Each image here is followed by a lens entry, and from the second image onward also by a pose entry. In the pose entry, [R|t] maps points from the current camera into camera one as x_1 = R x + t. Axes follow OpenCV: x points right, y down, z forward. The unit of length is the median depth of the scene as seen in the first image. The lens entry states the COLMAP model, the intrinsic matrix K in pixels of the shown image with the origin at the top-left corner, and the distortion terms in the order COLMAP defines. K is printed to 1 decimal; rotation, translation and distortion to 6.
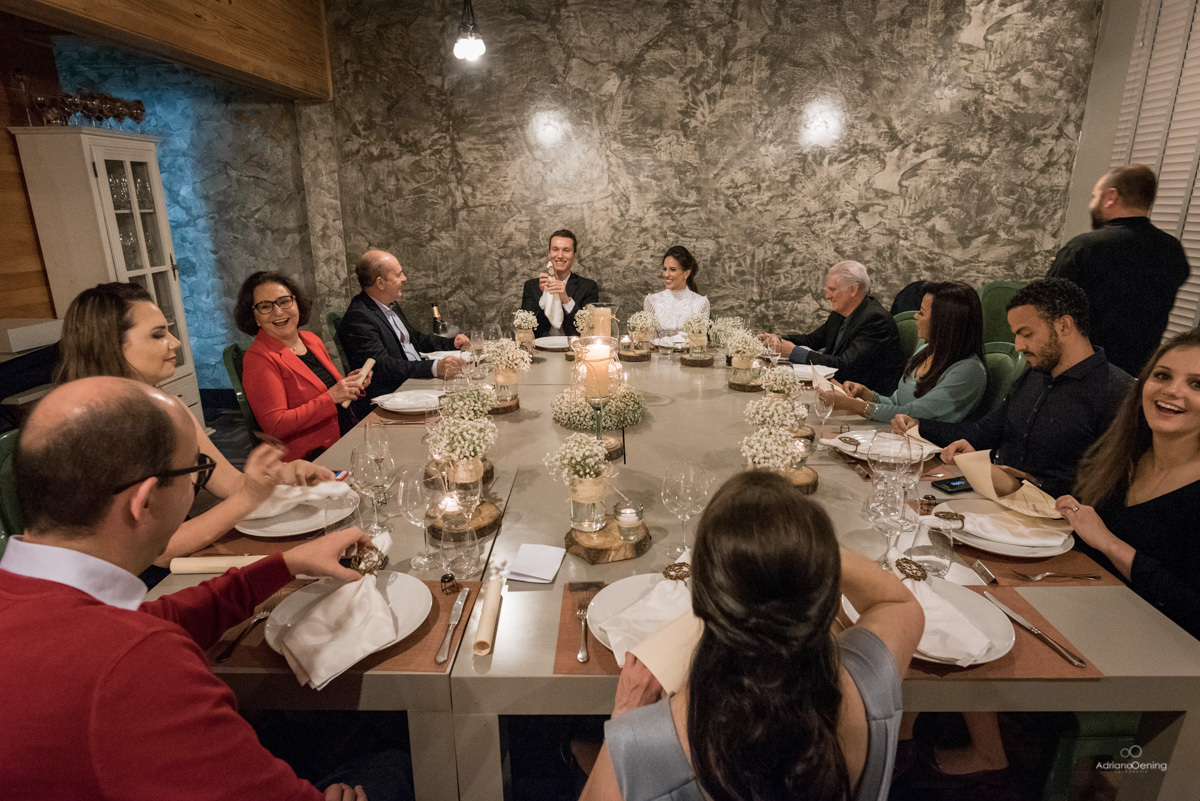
lens RADIAL K [[690.3, 0, 605.3], [0, 690.3, 413.2], [0, 0, 1]] dist [-0.006222, 0.004176]
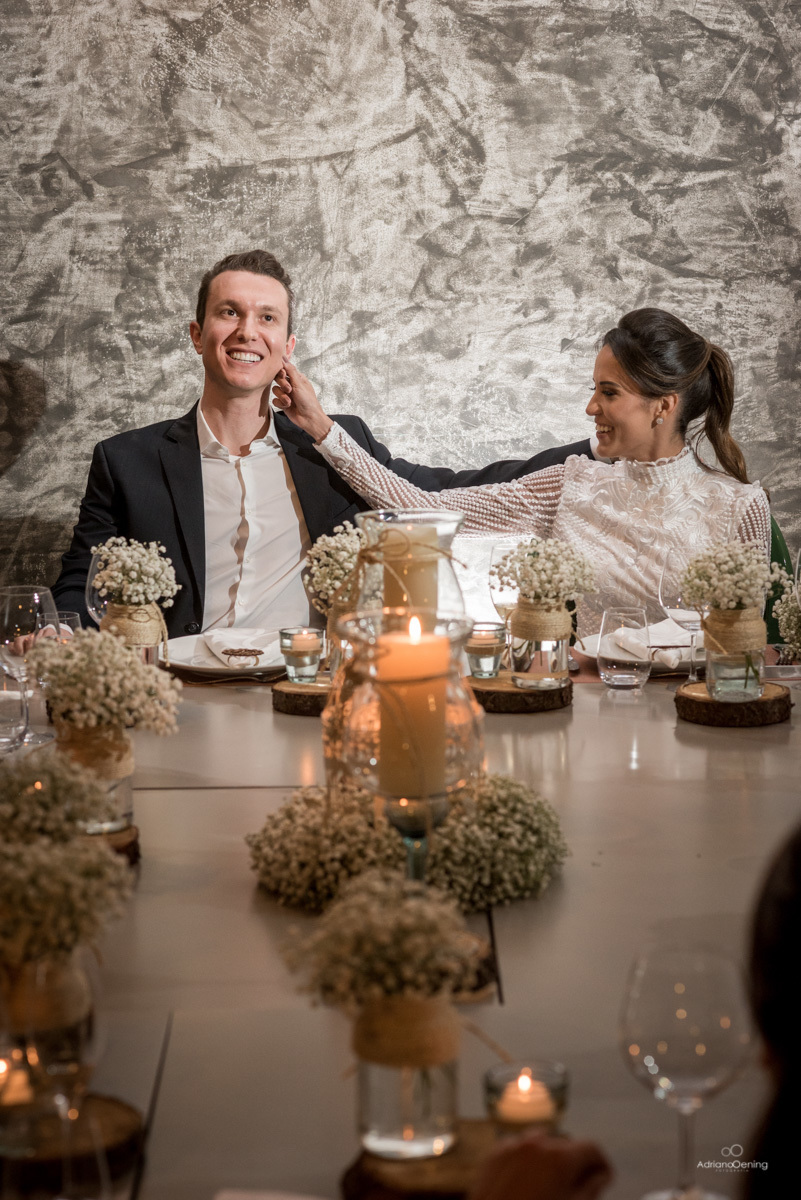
lens RADIAL K [[3180.6, 0, 398.5], [0, 3180.6, 612.7], [0, 0, 1]] dist [0.031916, 0.000000]
pose [[0.999795, -0.012431, 0.015974, -0.021733], [0.014411, 0.991343, -0.130504, 0.045273], [-0.014213, 0.130707, 0.991319, -0.253101]]
